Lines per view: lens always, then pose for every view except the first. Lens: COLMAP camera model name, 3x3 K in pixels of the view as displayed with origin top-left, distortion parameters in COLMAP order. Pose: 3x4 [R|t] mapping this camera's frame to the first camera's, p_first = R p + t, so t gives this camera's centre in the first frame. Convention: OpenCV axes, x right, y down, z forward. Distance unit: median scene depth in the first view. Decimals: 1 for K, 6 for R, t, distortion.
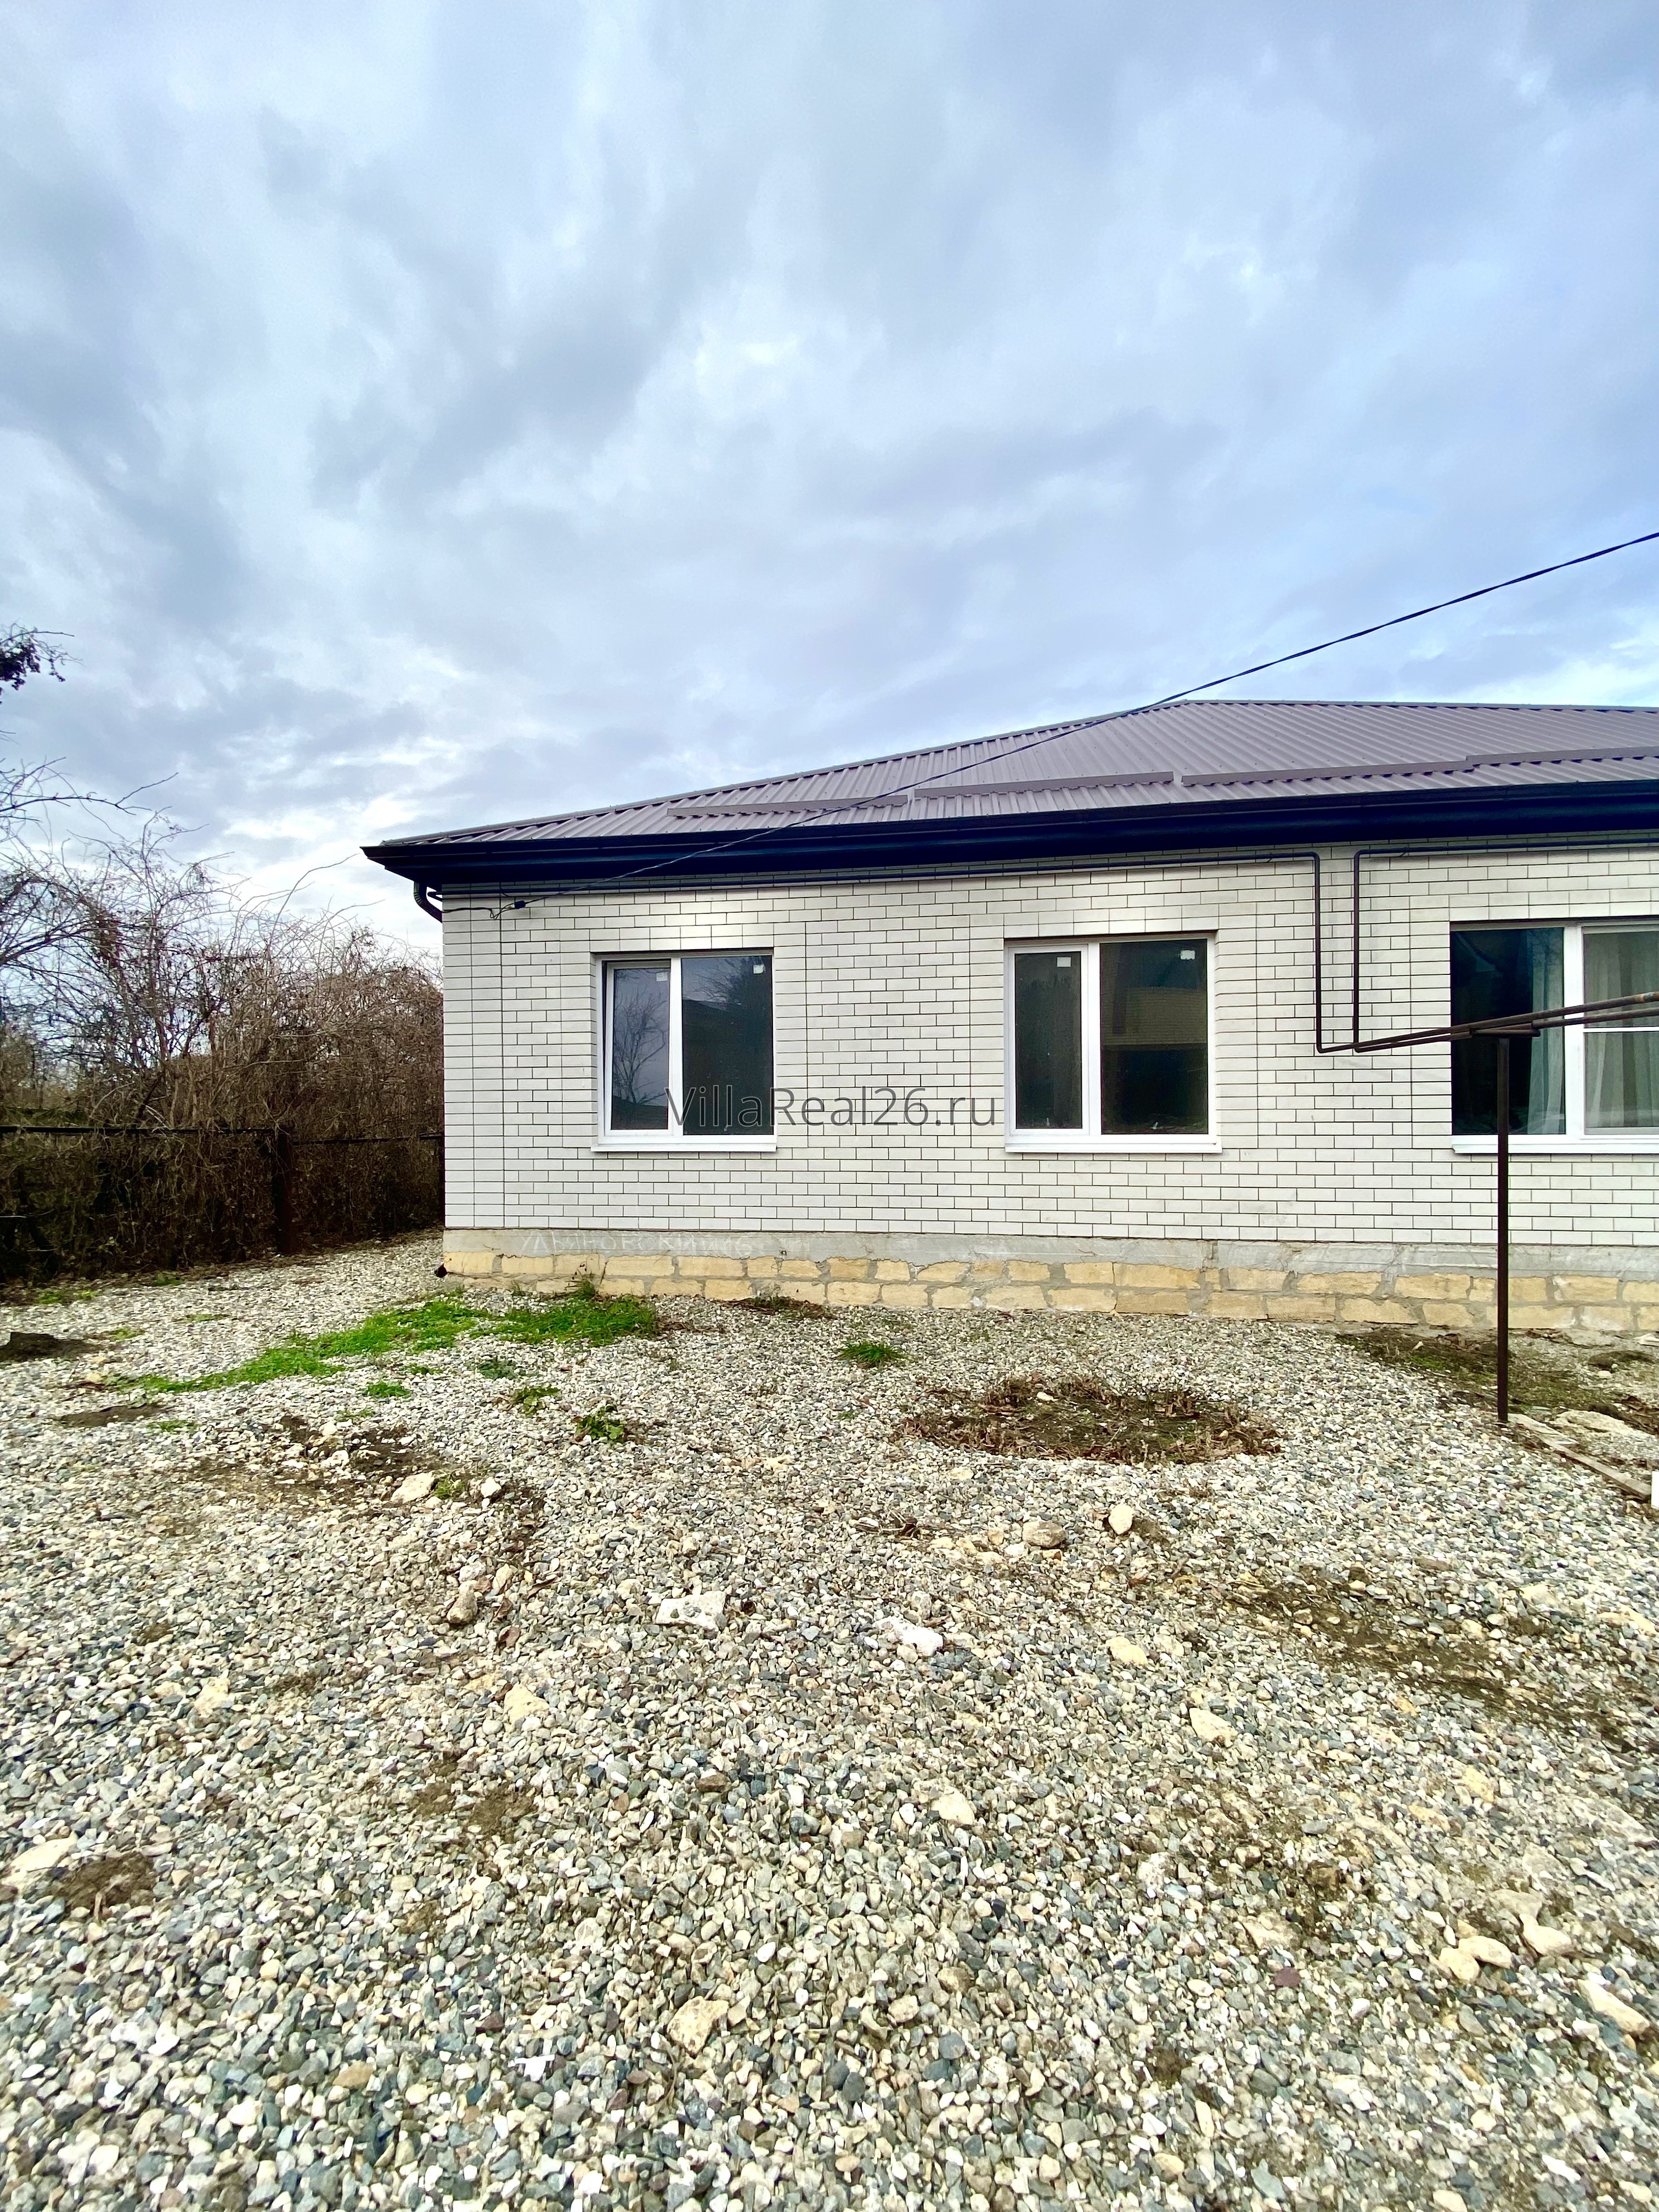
lens RADIAL K [[893.1, 0, 842.3], [0, 893.1, 1111.1], [0, 0, 1]] dist [-0.016746, -0.001741]
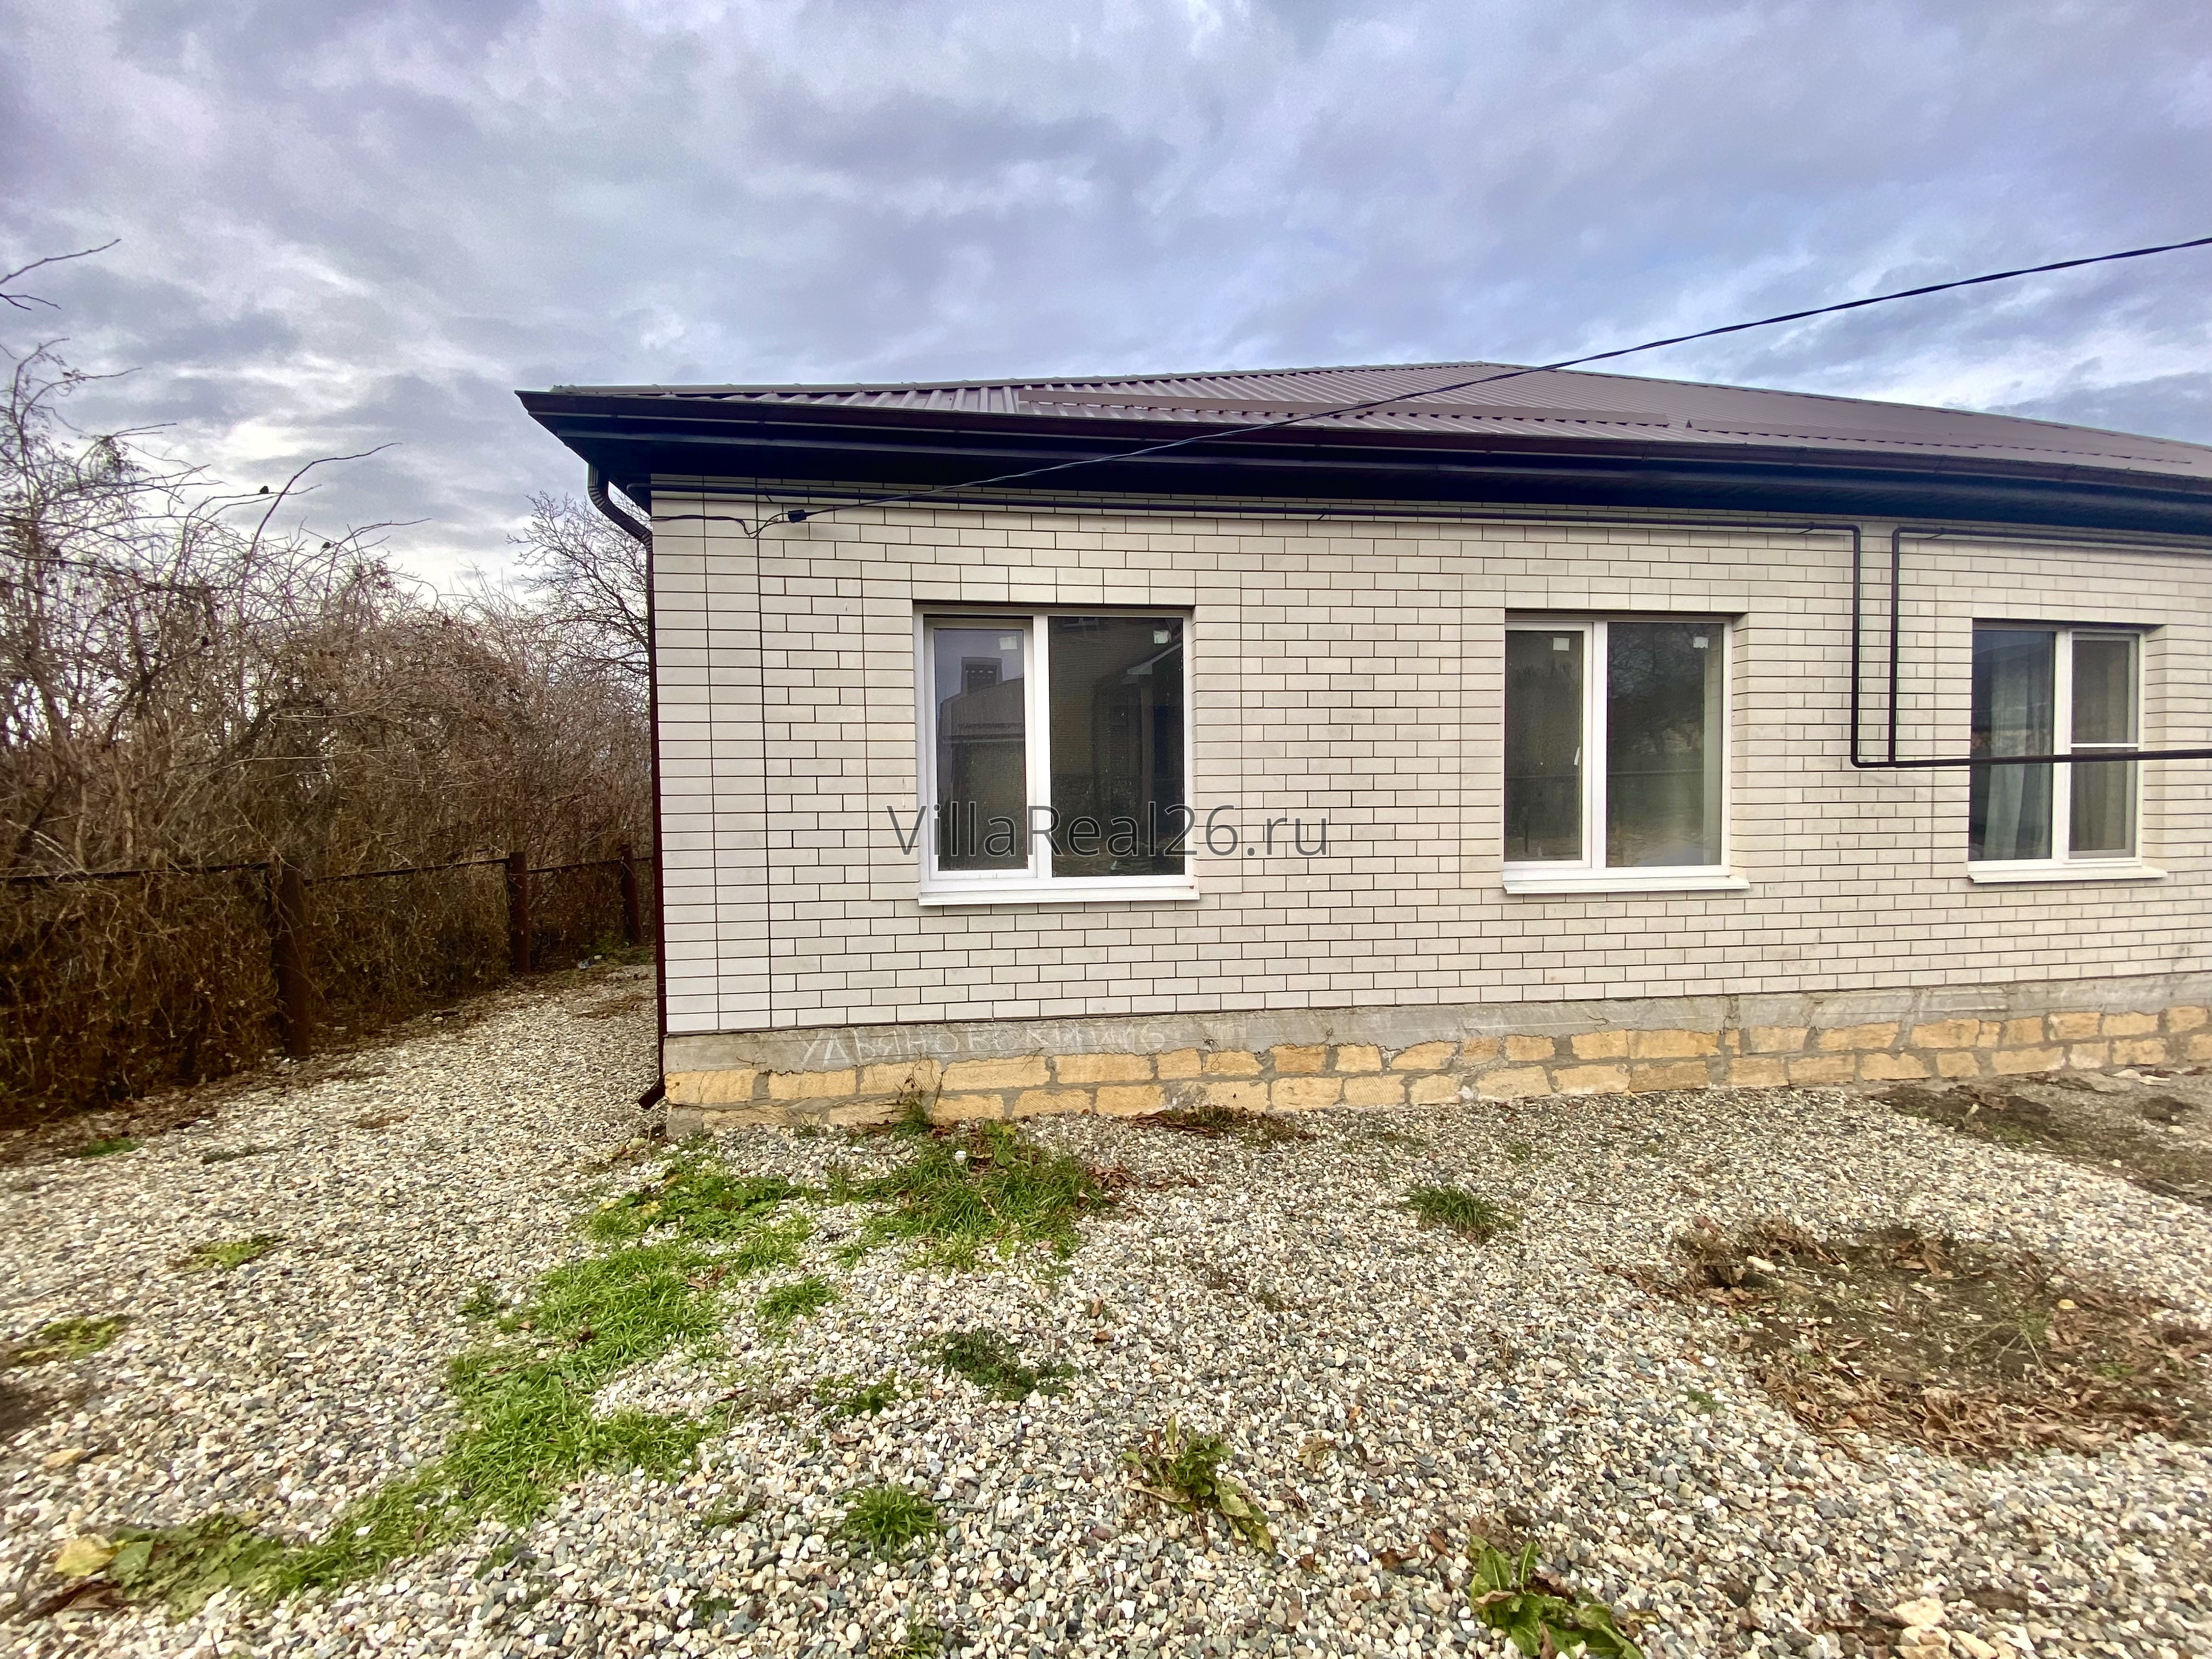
lens RADIAL K [[893.1, 0, 1092.3], [0, 893.1, 821.7], [0, 0, 1]] dist [-0.016746, -0.001741]
pose [[0.965842, -0.010128, 0.258935, -0.339015], [0.001679, 0.999460, 0.032827, -0.039194], [-0.259127, -0.031271, 0.965337, 0.350687]]
